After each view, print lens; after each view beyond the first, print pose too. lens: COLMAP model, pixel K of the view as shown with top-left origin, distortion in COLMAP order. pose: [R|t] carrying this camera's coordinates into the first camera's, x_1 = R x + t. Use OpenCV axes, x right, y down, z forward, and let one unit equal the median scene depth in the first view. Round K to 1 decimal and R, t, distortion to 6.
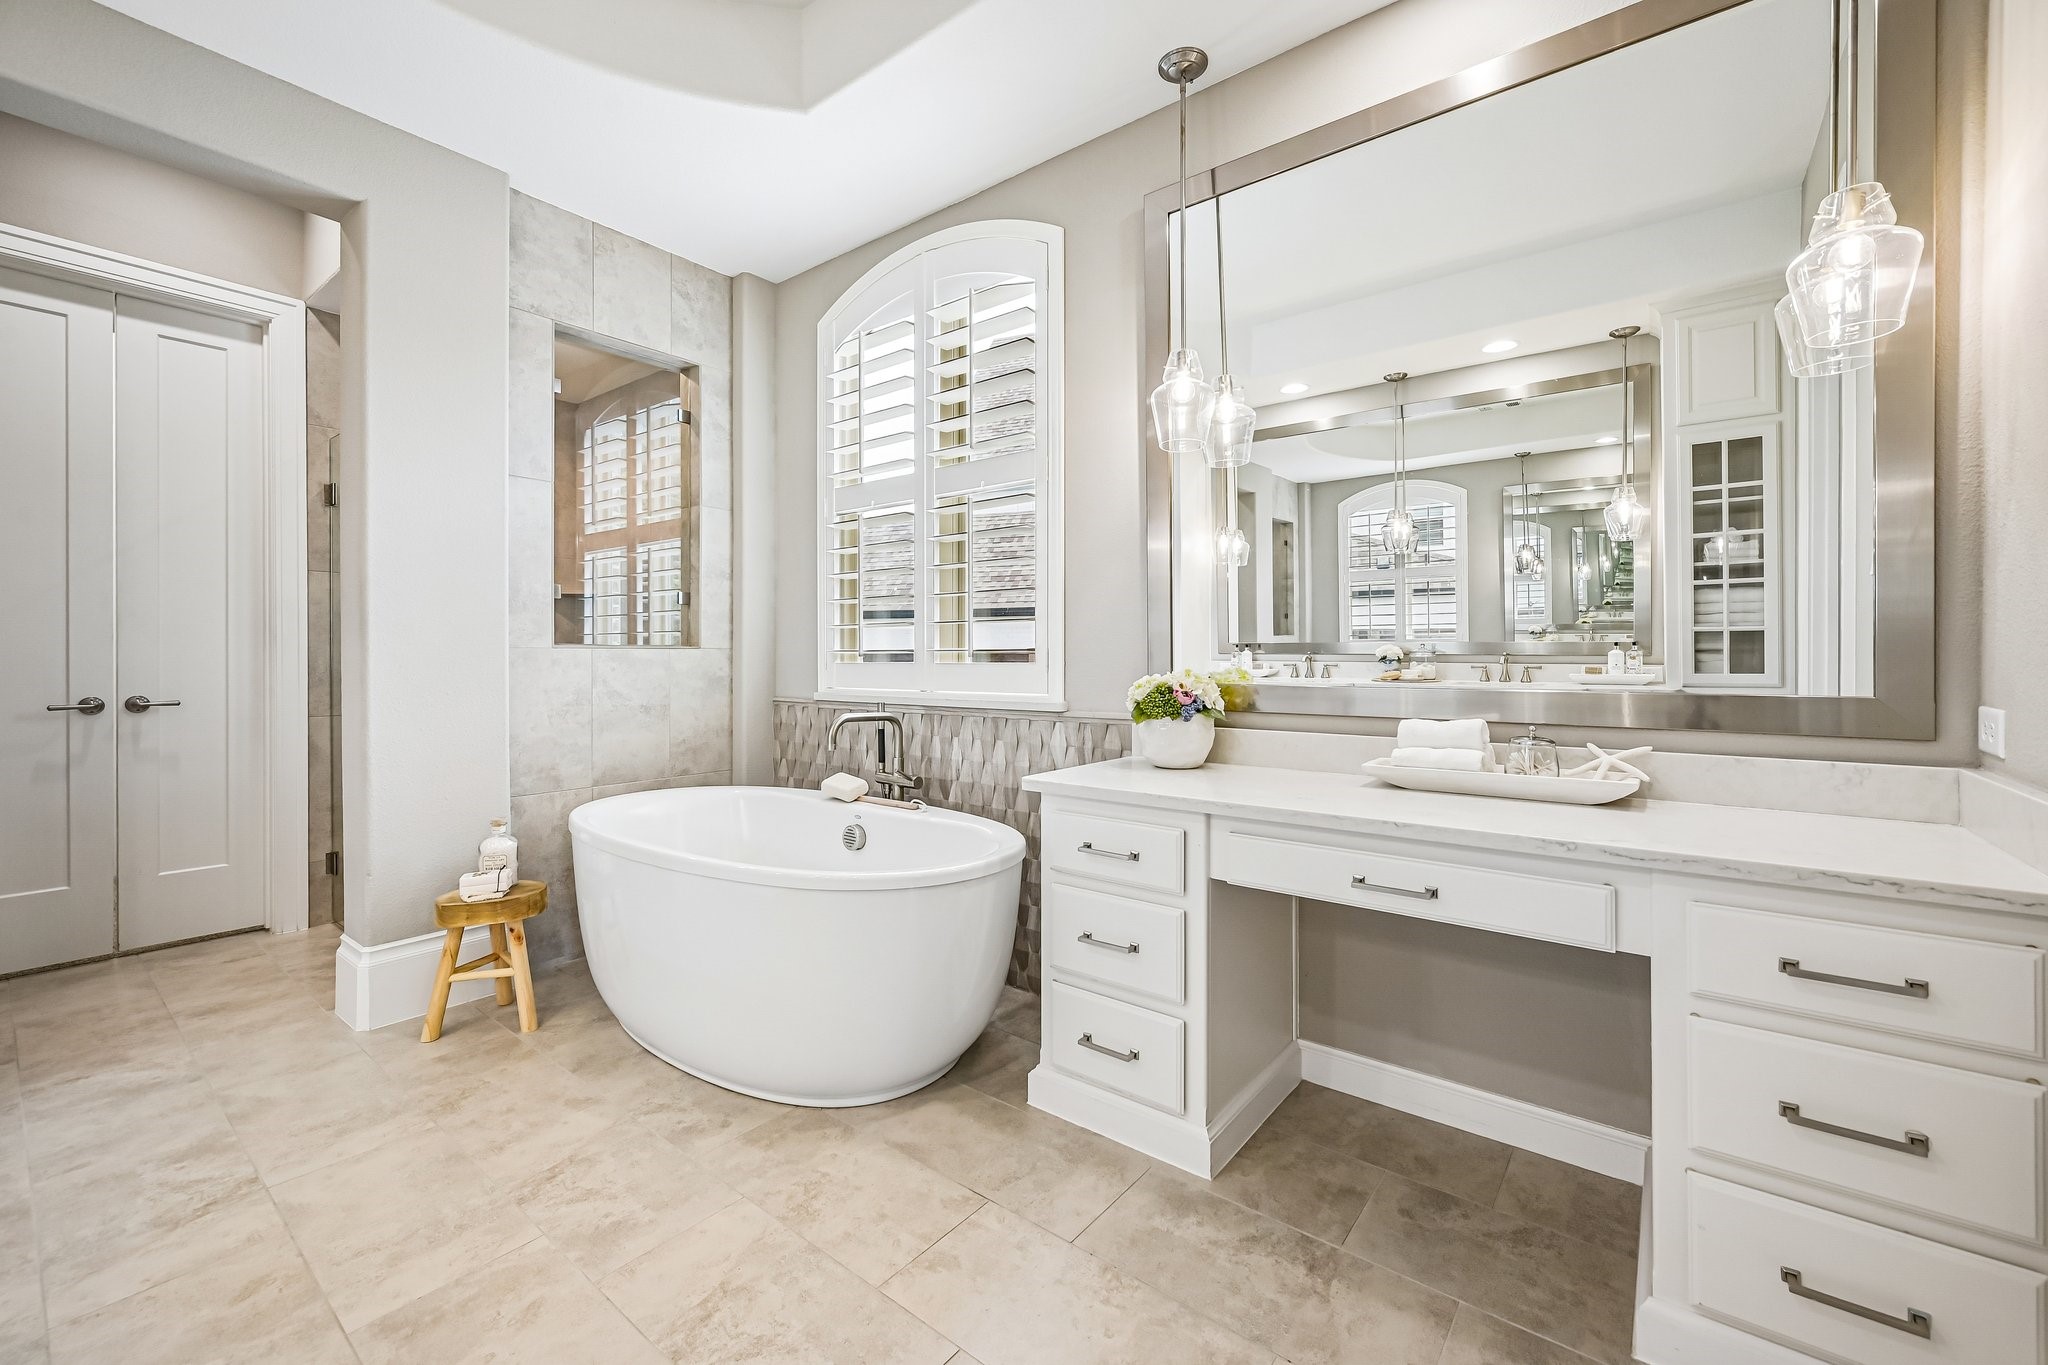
lens RADIAL K [[835.7, 0, 1008.3], [0, 835.7, 664.3], [0, 0, 1]] dist [-0.002783, 0.000260]
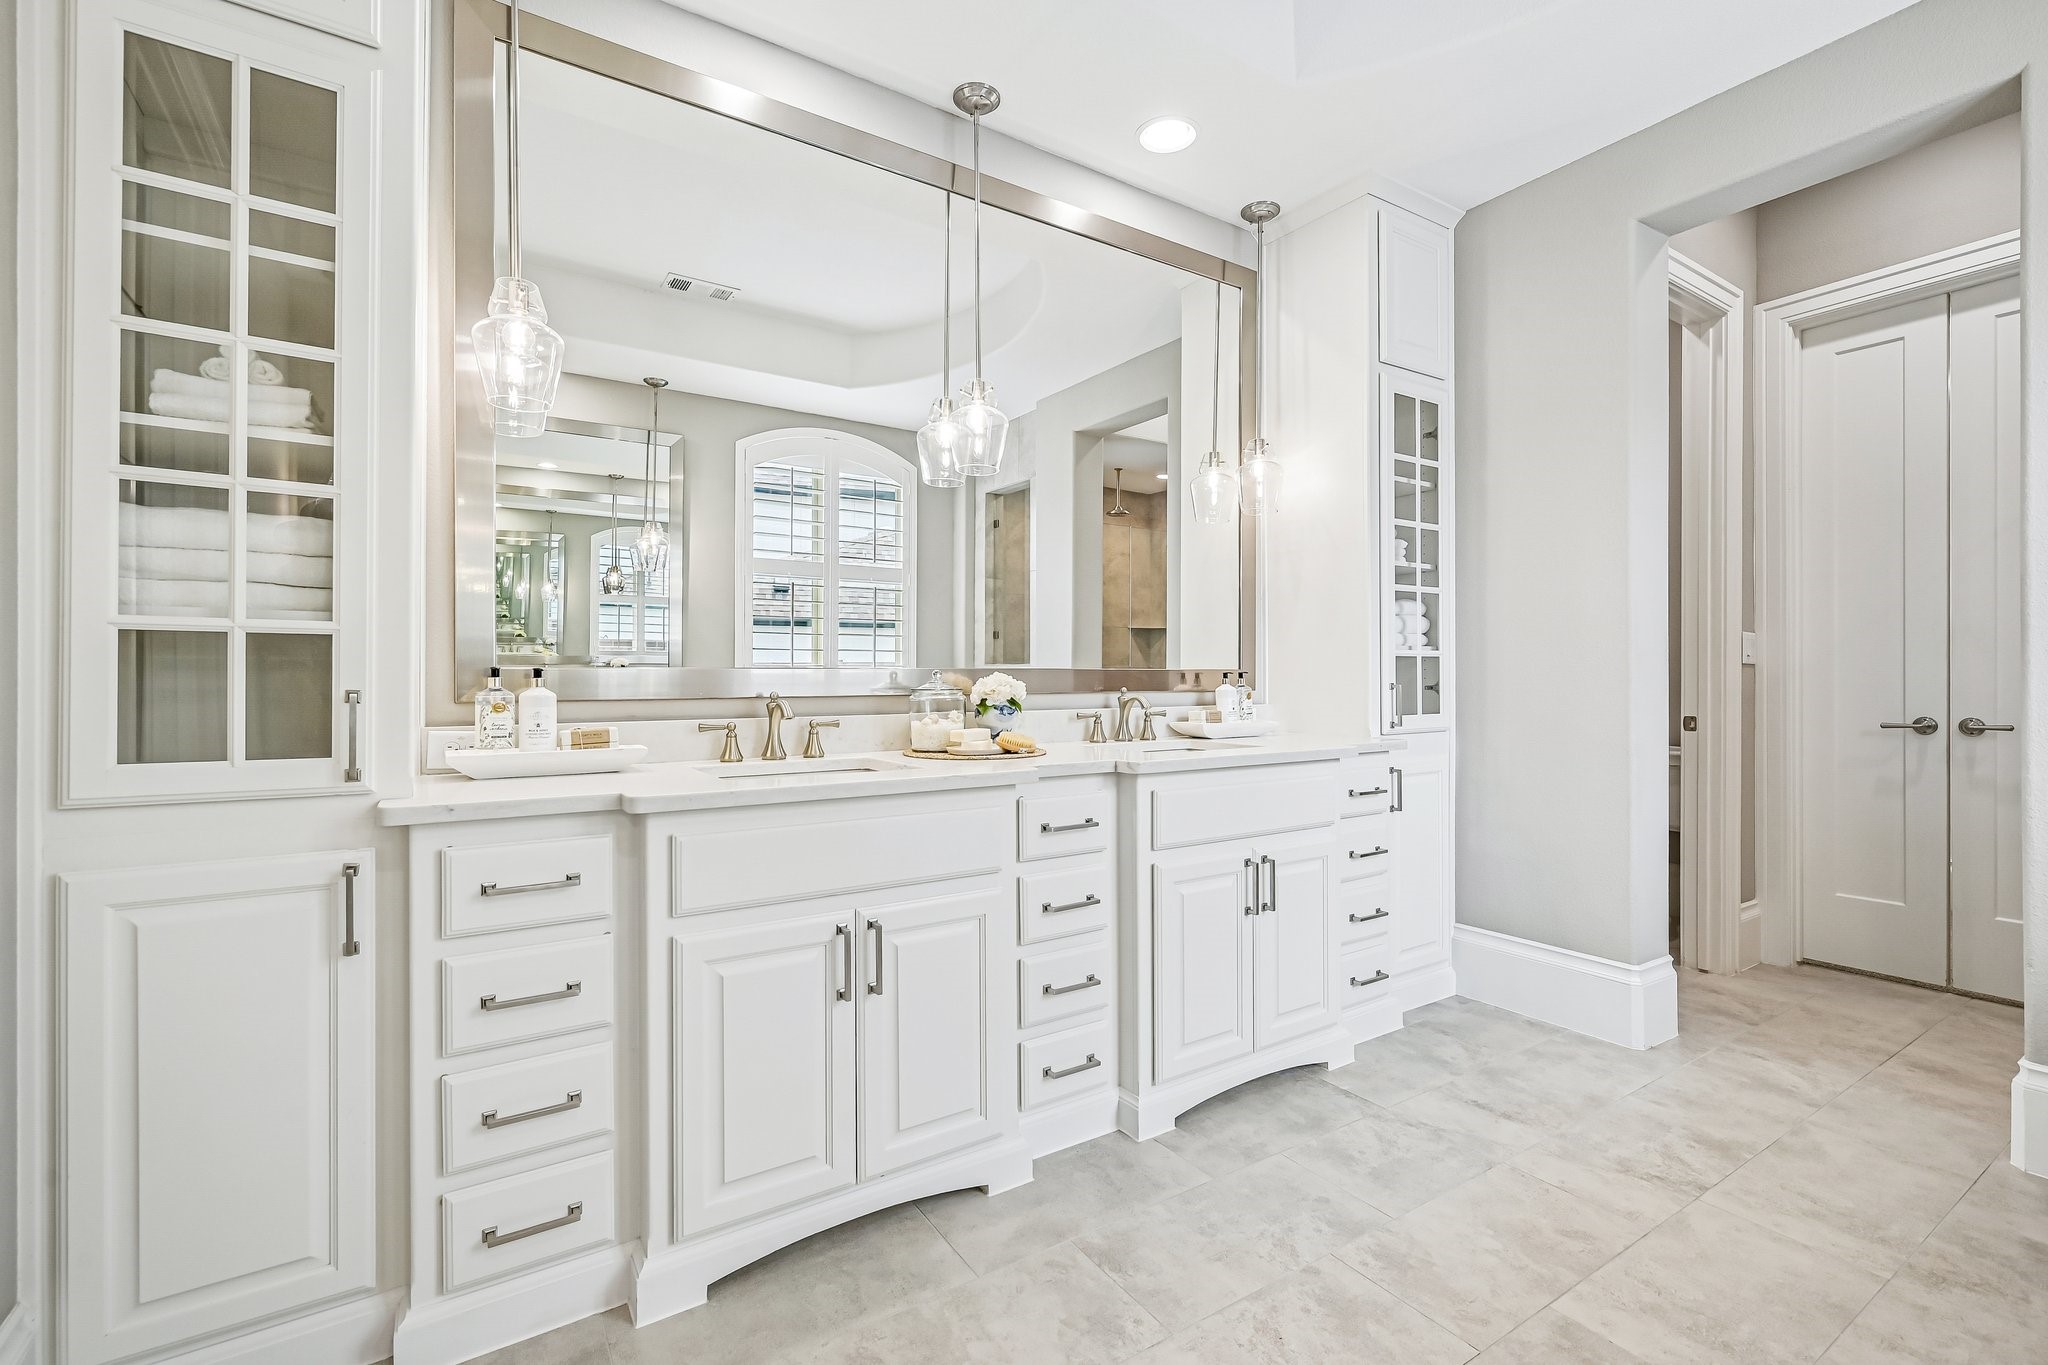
lens RADIAL K [[871.6, 0, 1008.2], [0, 871.6, 683.8], [0, 0, 1]] dist [-0.002082, -0.000032]
pose [[-0.326882, 0.003122, -0.945060, 0.294671], [-0.006210, 0.999966, 0.005451, 0.002597], [0.945045, 0.007650, -0.326852, 0.427323]]
